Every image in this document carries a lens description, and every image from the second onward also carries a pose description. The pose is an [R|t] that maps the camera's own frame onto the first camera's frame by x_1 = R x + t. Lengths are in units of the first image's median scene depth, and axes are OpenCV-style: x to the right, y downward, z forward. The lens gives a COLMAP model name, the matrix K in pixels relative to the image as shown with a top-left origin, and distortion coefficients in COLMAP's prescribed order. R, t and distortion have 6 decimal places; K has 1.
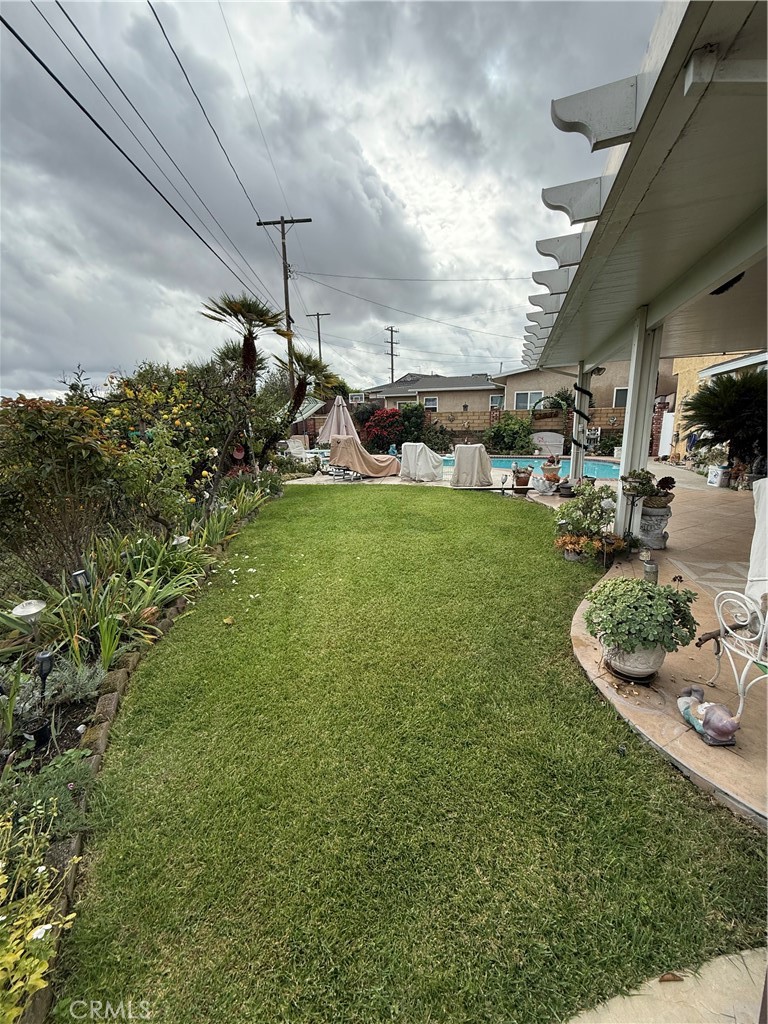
lens RADIAL K [[403.7, 0, 385.9], [0, 403.7, 515.0], [0, 0, 1]] dist [-0.006598, 0.000199]
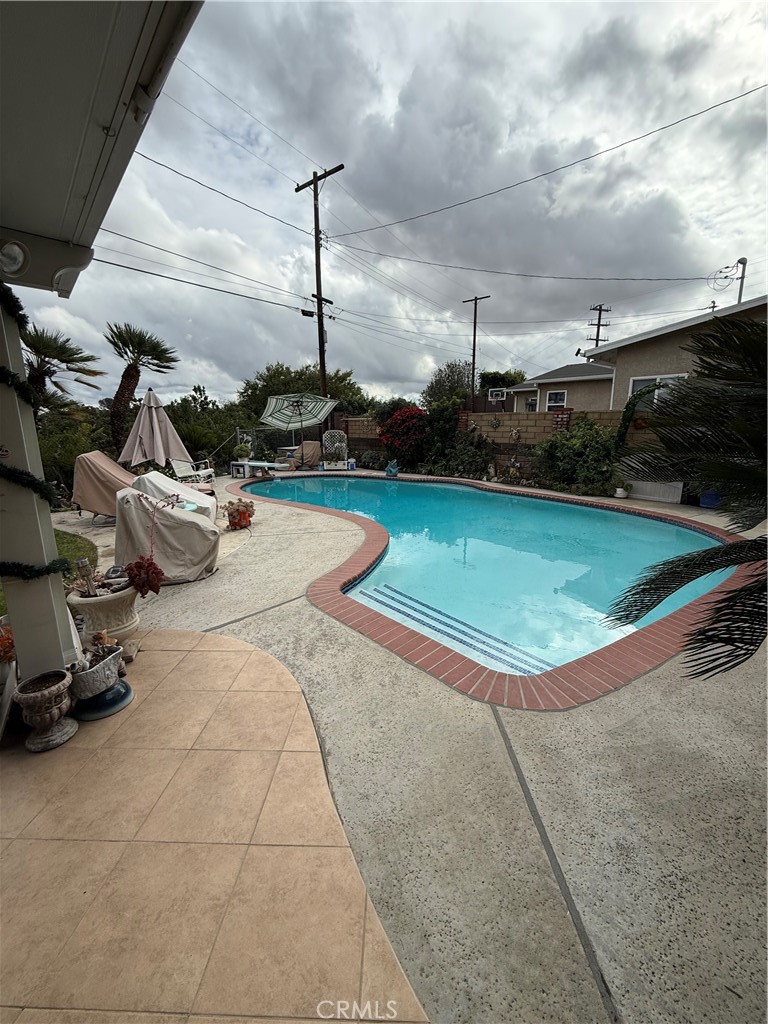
lens RADIAL K [[403.7, 0, 382.8], [0, 403.7, 515.0], [0, 0, 1]] dist [-0.006598, 0.000199]
pose [[0.861171, 0.127249, -0.492130, 0.339444], [-0.124793, 0.991455, 0.037984, -0.099751], [0.492758, 0.028703, 0.869693, 0.369796]]
